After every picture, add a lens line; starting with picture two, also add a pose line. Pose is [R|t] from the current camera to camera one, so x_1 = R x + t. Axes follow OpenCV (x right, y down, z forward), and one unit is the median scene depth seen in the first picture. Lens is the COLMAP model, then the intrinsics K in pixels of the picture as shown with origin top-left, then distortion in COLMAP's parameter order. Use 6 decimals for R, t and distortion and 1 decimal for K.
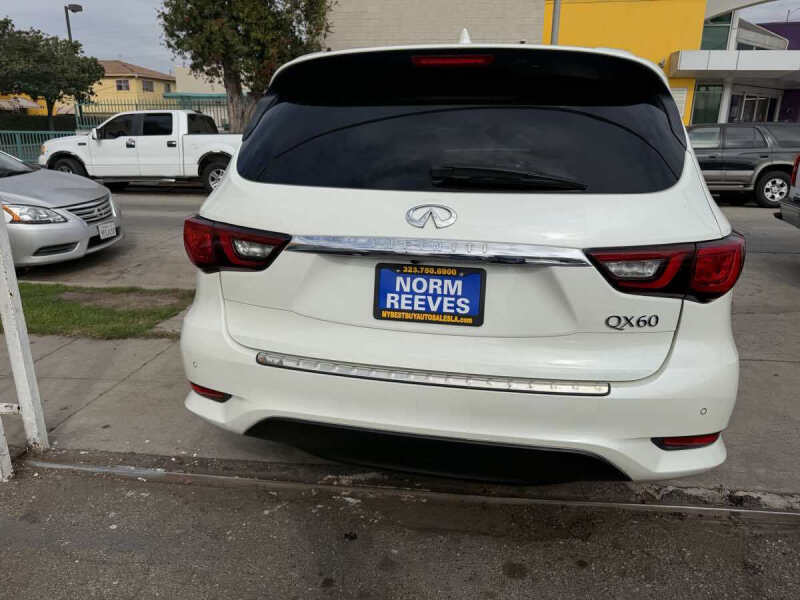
lens RADIAL K [[581.6, 0, 400.3], [0, 581.6, 295.3], [0, 0, 1]] dist [0.035517, -0.029476]
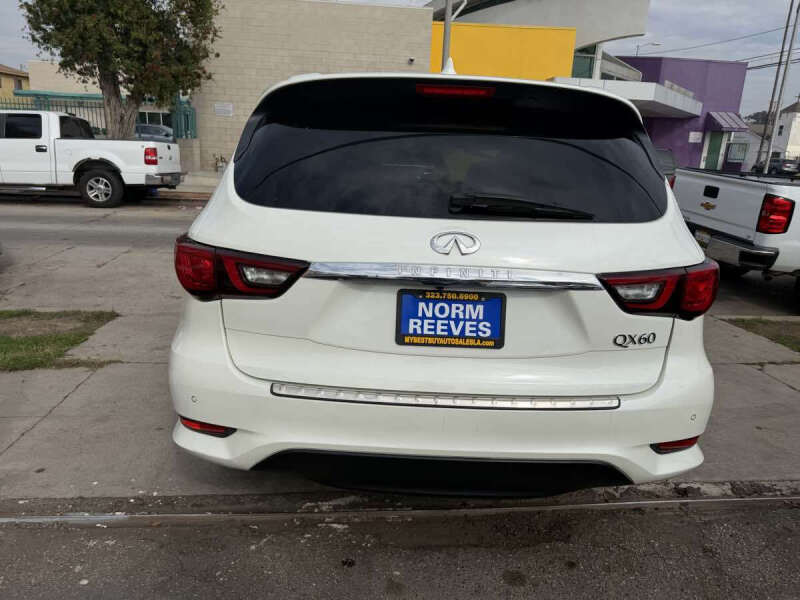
lens RADIAL K [[581.6, 0, 401.7], [0, 581.6, 303.7], [0, 0, 1]] dist [0.035517, -0.029476]
pose [[0.979325, -0.022490, 0.201039, -0.200925], [0.023440, 0.999722, -0.002347, -0.023583], [-0.200931, 0.007011, 0.979580, 0.010814]]
